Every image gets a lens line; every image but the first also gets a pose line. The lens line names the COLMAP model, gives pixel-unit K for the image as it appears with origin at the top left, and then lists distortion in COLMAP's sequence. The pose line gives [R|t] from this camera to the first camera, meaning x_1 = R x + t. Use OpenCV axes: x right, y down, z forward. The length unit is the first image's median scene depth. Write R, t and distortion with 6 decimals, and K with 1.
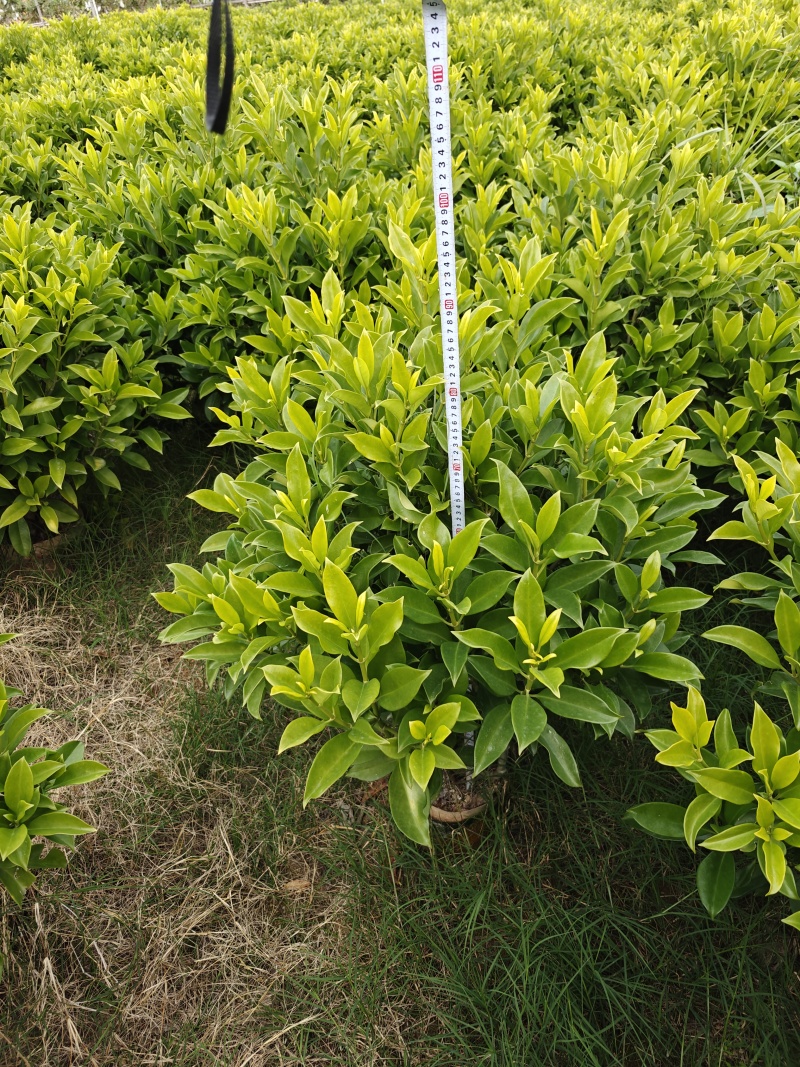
lens RADIAL K [[699.8, 0, 400.0], [0, 699.8, 533.5], [0, 0, 1]] dist [0.000084, -0.039295]
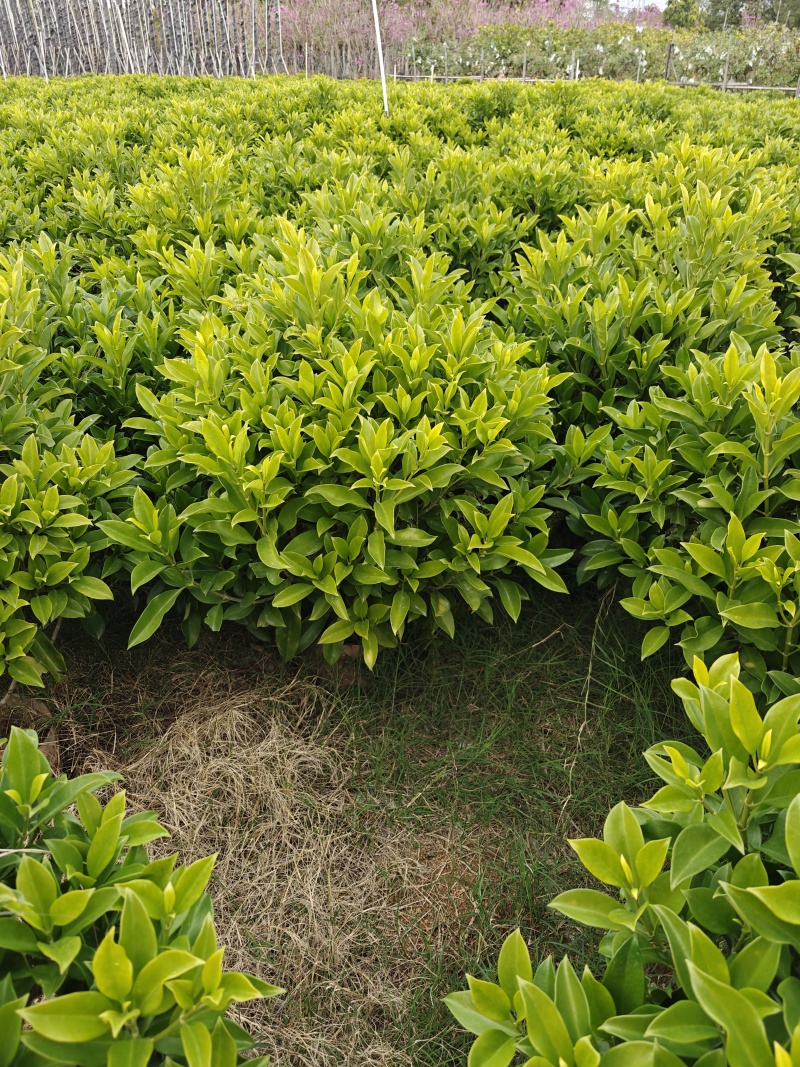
lens RADIAL K [[699.8, 0, 400.0], [0, 699.8, 533.5], [0, 0, 1]] dist [0.000084, -0.039295]
pose [[0.856028, 0.342070, -0.387562, -0.118552], [-0.368751, 0.929509, 0.005925, -0.110174], [0.362270, 0.137842, 0.921824, 0.128726]]
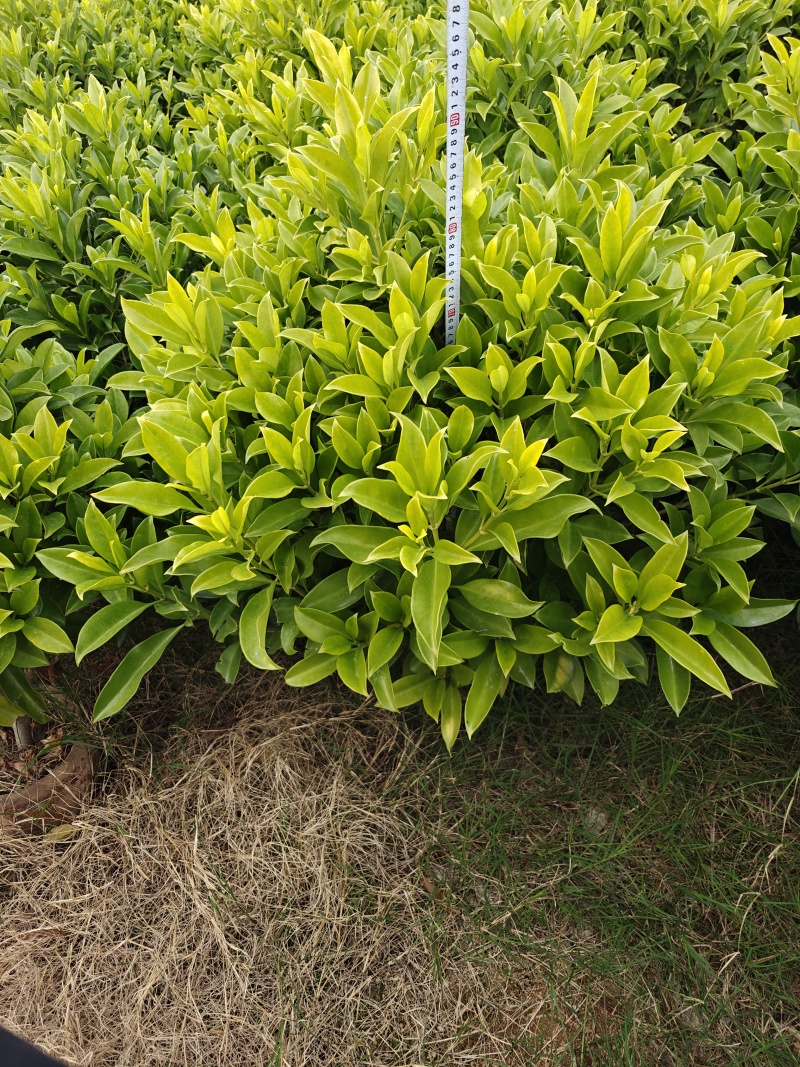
lens RADIAL K [[722.8, 0, 404.2], [0, 722.8, 537.1], [0, 0, 1]] dist [-0.032119, -0.000859]
pose [[0.713481, 0.480822, -0.509663, -0.186225], [-0.376140, 0.876527, 0.300365, -0.207179], [0.591155, -0.022600, 0.806241, 0.312306]]
